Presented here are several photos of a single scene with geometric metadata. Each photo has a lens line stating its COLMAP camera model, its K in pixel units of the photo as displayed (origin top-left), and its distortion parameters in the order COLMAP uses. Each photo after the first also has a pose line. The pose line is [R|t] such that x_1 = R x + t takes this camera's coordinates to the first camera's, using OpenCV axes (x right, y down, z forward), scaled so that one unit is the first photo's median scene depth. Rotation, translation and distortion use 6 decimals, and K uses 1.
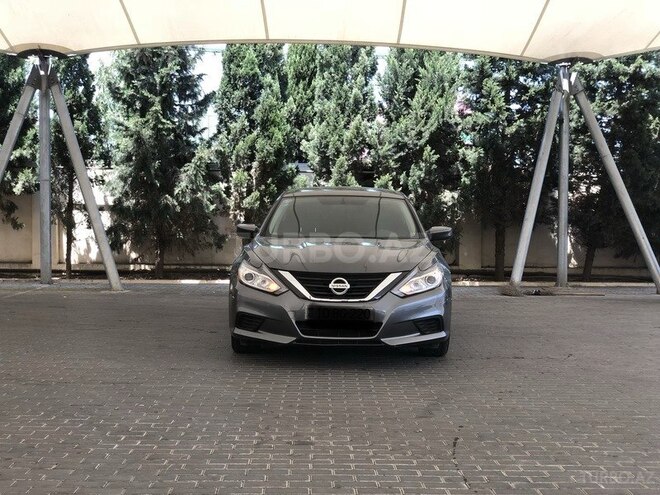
lens RADIAL K [[1005.0, 0, 352.4], [0, 1005.0, 247.2], [0, 0, 1]] dist [0.010530, 0.000000]
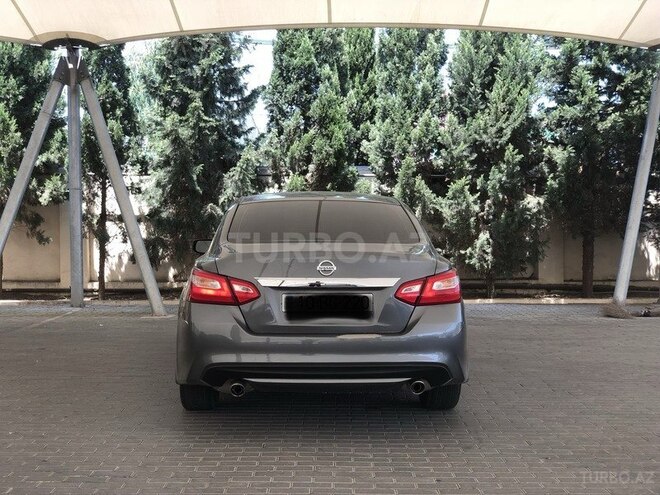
lens RADIAL K [[1005.0, 0, 345.0], [0, 1005.0, 249.3], [0, 0, 1]] dist [0.010530, 0.000000]
pose [[0.999671, -0.008460, -0.024203, -0.047076], [0.008475, 0.999964, 0.000543, -0.011449], [0.024198, -0.000748, 0.999707, 0.123172]]
